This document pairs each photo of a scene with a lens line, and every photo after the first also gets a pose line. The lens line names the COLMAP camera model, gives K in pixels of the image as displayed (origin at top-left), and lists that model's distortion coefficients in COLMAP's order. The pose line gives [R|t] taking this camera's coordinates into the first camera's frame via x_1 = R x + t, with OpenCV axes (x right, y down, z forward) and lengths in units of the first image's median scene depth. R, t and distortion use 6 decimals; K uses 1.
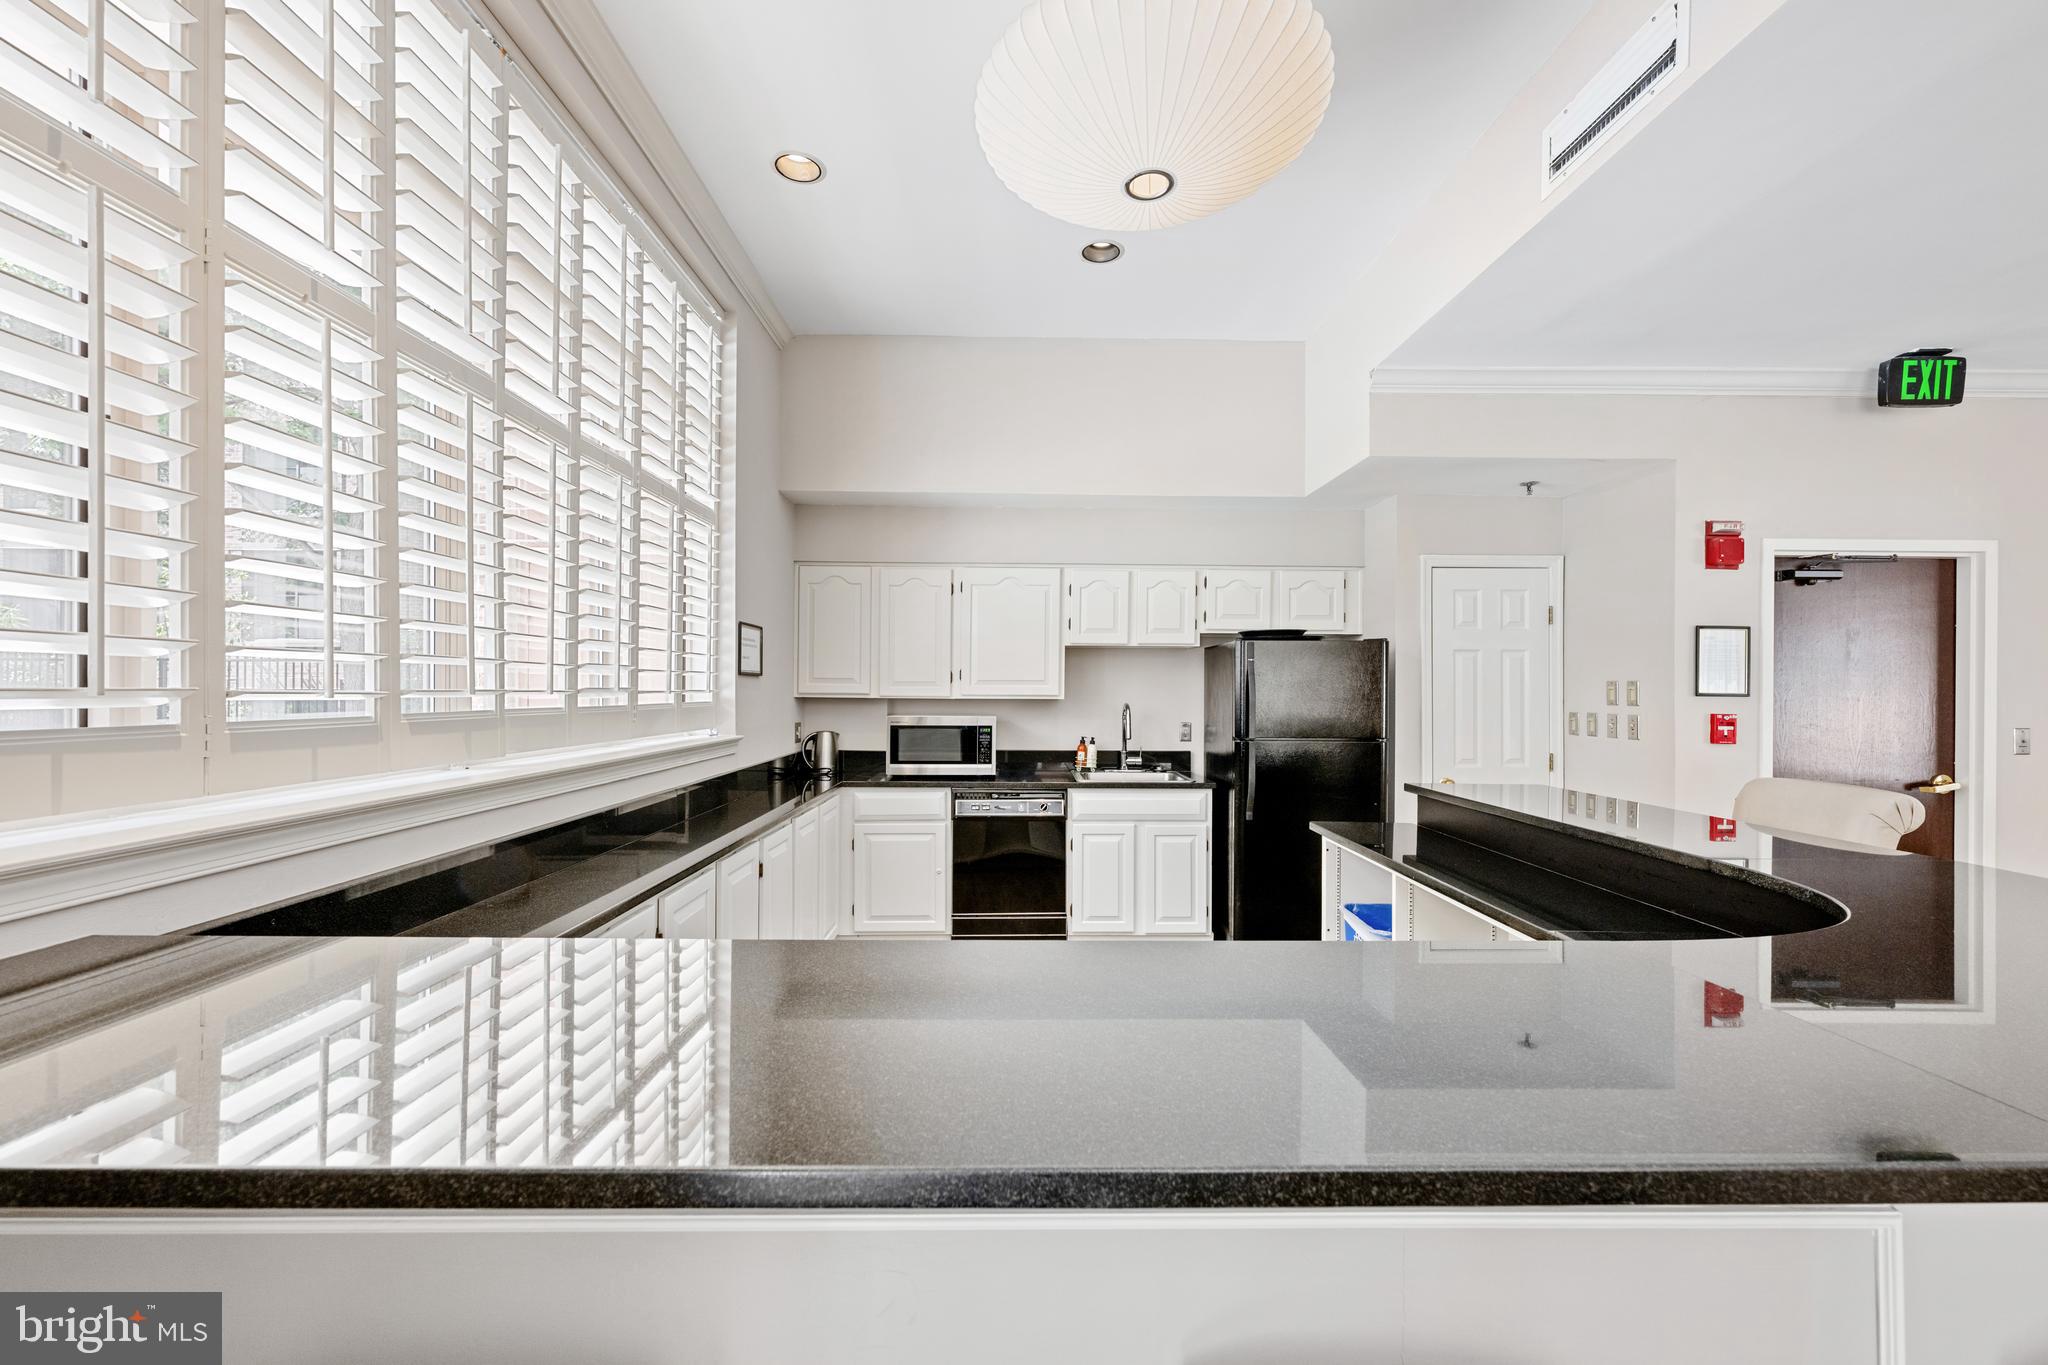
lens RADIAL K [[811.3, 0, 1025.1], [0, 811.3, 684.1], [0, 0, 1]] dist [0.000162, 0.000110]
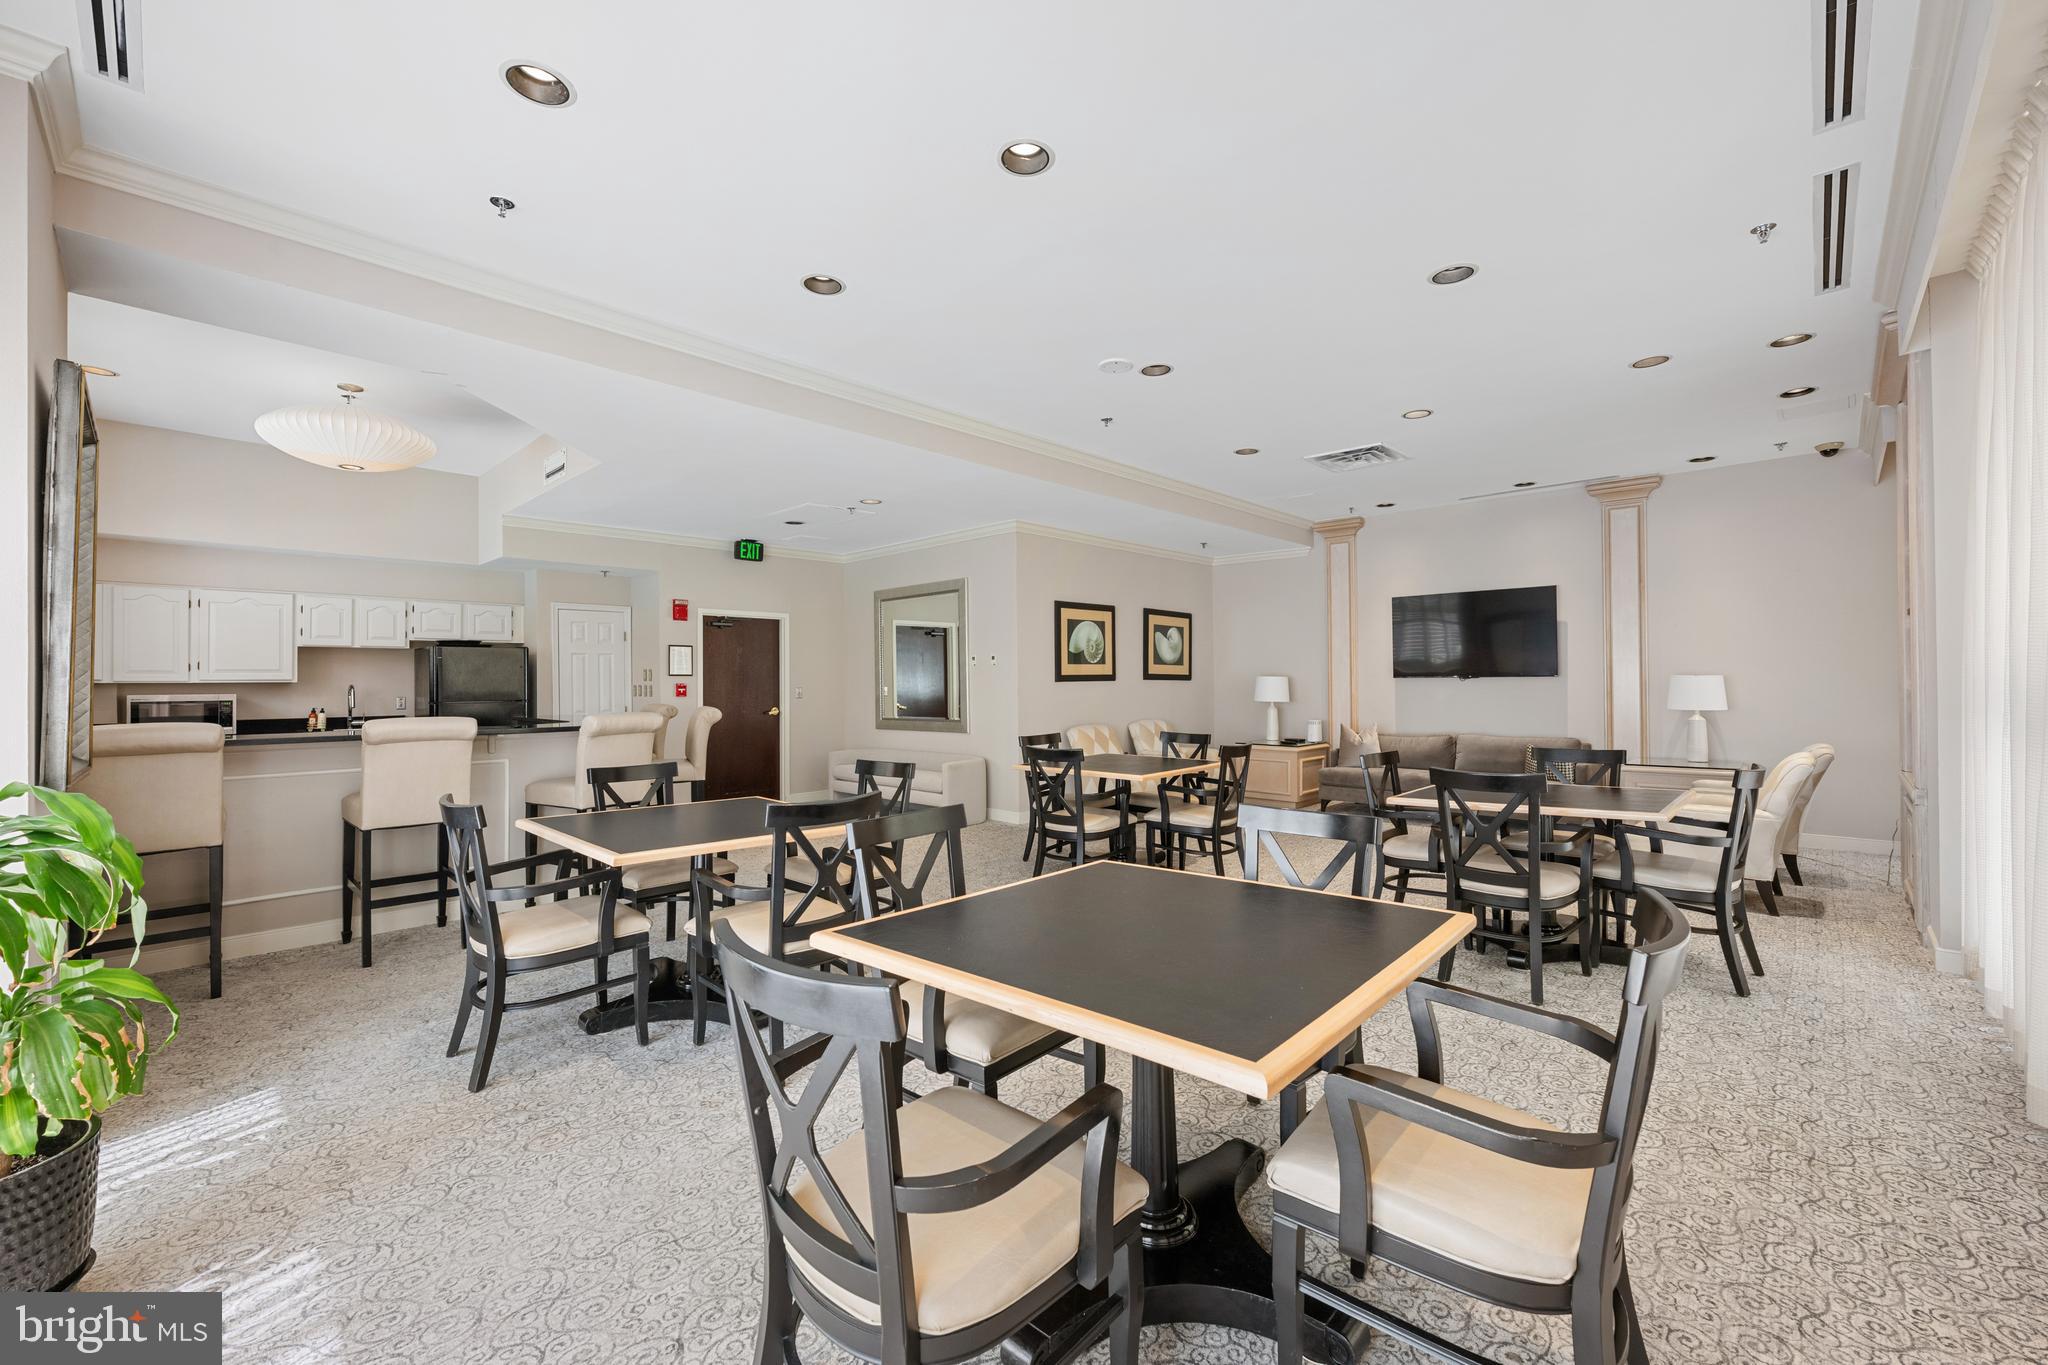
lens RADIAL K [[829.7, 0, 1053.6], [0, 829.7, 676.0], [0, 0, 1]] dist [-0.017332, 0.000085]
pose [[0.686998, -0.006085, 0.726634, -0.088718], [0.008950, 0.999960, -0.000088, 0.019241], [-0.726605, 0.006564, 0.687024, -1.045115]]
